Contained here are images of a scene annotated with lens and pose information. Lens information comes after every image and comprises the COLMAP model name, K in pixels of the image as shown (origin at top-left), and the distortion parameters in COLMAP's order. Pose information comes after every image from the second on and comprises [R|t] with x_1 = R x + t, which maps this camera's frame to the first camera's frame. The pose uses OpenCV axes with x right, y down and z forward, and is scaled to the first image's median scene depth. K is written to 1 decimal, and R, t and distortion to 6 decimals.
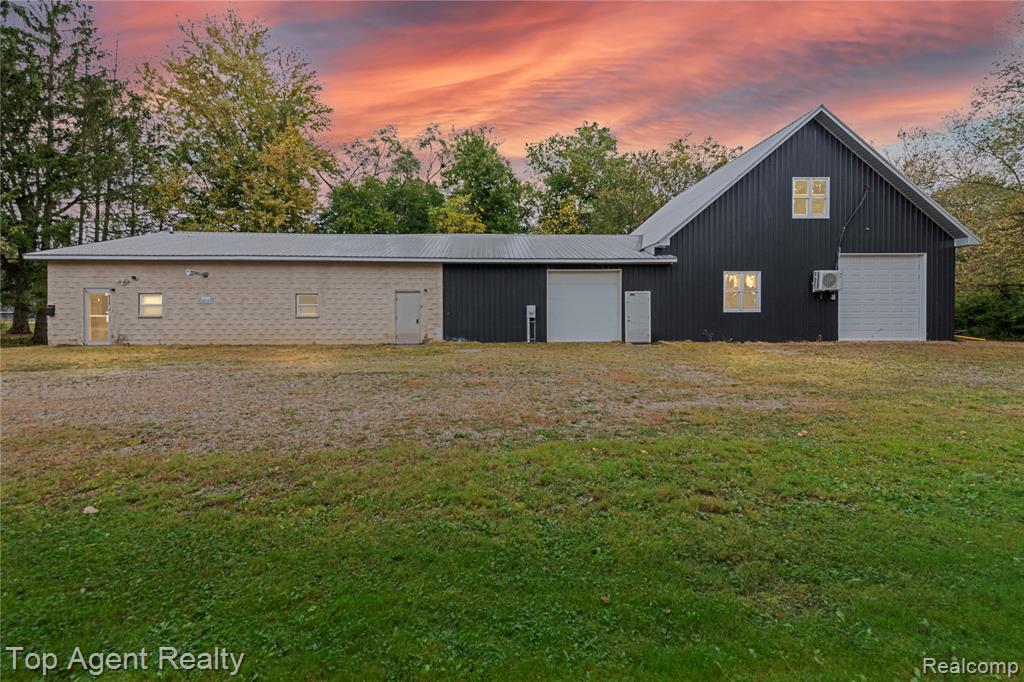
lens RADIAL K [[406.0, 0, 517.7], [0, 406.0, 333.7], [0, 0, 1]] dist [0.013527, 0.000157]
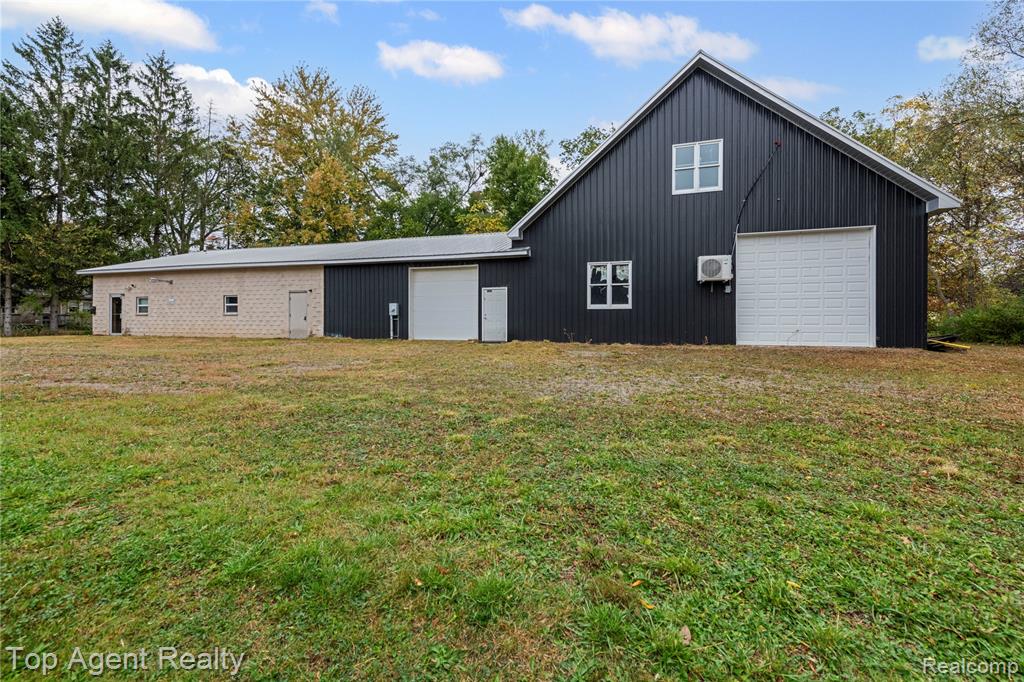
lens RADIAL K [[406.0, 0, 515.6], [0, 406.0, 336.1], [0, 0, 1]] dist [0.013527, 0.000157]
pose [[0.947320, 0.015643, -0.319908, 0.650326], [-0.018118, 0.999825, -0.004760, 0.012482], [0.319777, 0.010306, 0.947437, 0.126922]]
